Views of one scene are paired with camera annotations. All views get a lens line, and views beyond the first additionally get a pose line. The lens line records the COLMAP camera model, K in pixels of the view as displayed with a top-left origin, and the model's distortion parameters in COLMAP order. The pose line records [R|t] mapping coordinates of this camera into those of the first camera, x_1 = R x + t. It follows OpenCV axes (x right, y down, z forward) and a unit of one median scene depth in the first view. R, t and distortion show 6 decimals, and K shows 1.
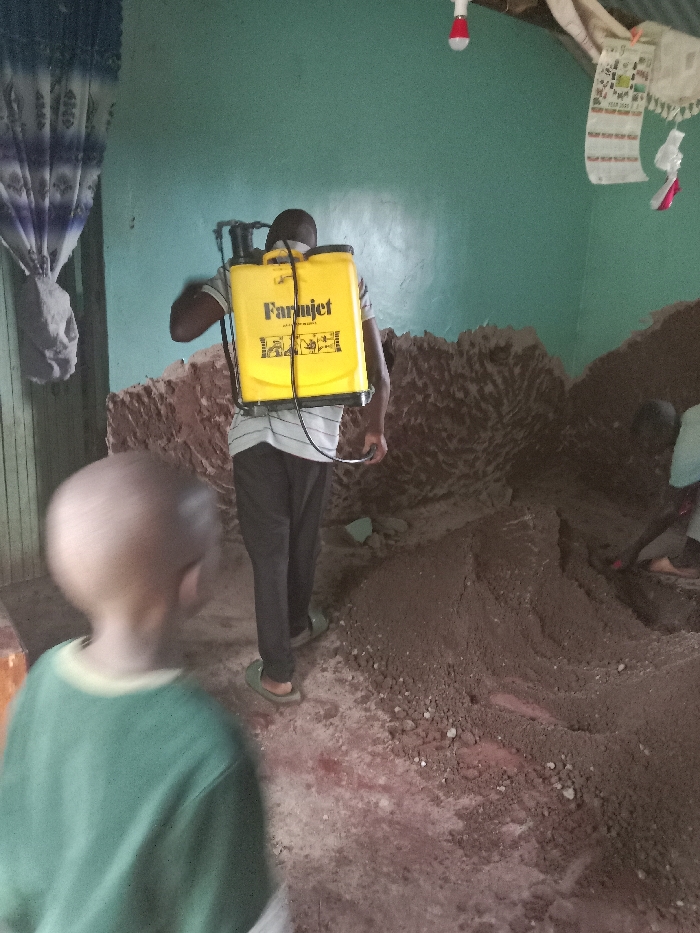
lens RADIAL K [[659.3, 0, 350.0], [0, 659.3, 466.5], [0, 0, 1]] dist [0.041735, -0.046506]
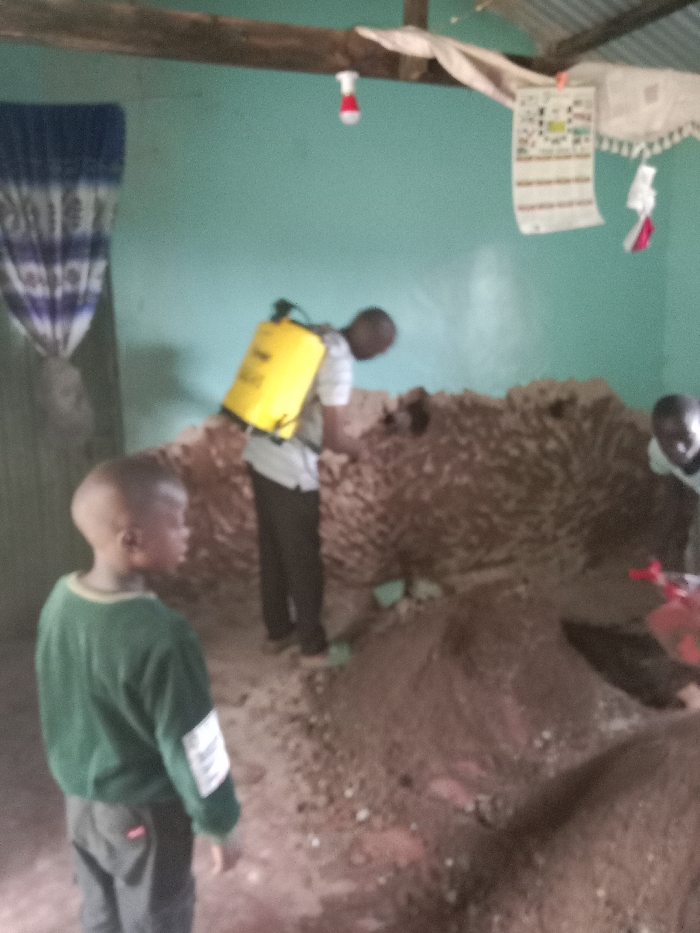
lens RADIAL K [[680.1, 0, 350.0], [0, 680.1, 466.5], [0, 0, 1]] dist [0.053222, -0.102498]
pose [[0.964251, -0.006864, -0.264900, 0.335814], [-0.016201, 0.996267, -0.084789, -0.005199], [0.264493, 0.086050, 0.960541, 0.019464]]
